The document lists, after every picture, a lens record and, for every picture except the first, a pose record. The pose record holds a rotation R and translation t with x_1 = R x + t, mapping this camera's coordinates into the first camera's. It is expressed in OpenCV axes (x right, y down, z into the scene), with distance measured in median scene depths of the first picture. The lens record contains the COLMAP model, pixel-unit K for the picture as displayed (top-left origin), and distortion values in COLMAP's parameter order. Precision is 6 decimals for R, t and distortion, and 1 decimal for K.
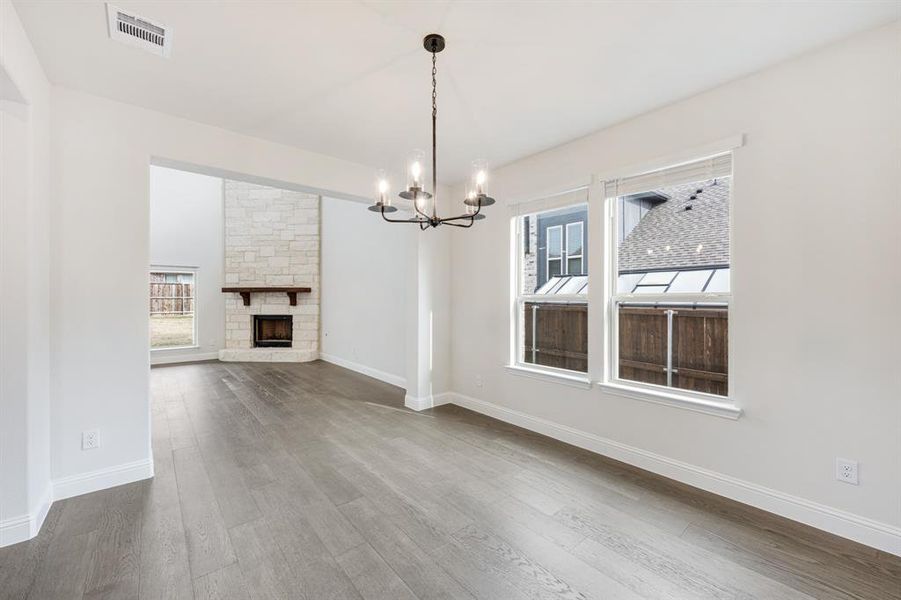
lens RADIAL K [[370.7, 0, 447.9], [0, 370.7, 301.2], [0, 0, 1]] dist [0.010179, 0.000091]
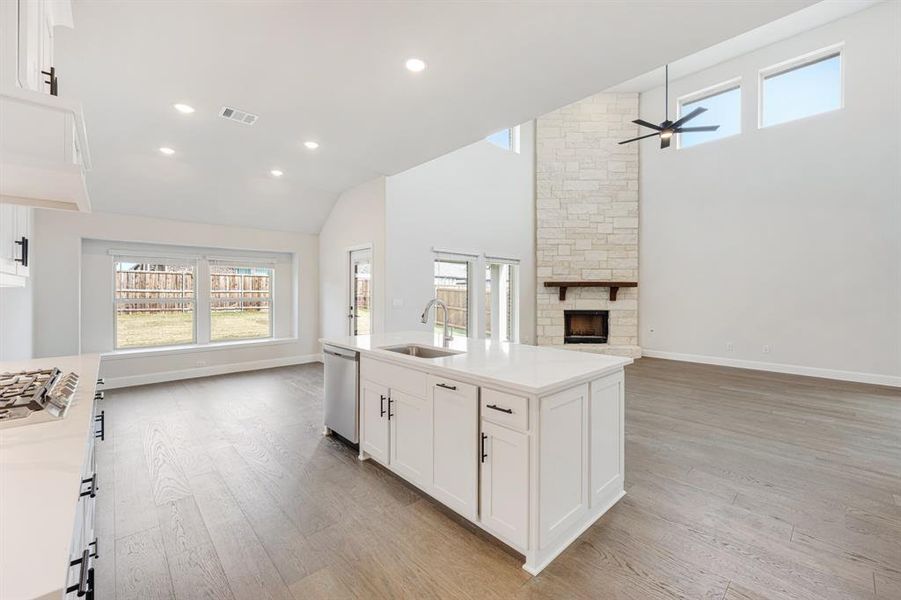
lens RADIAL K [[370.7, 0, 453.1], [0, 370.7, 294.9], [0, 0, 1]] dist [0.010179, 0.000091]
pose [[0.997189, 0.002237, 0.074891, -0.898911], [-0.002204, 0.999997, -0.000532, -0.001585], [-0.074892, 0.000365, 0.997192, 0.059895]]
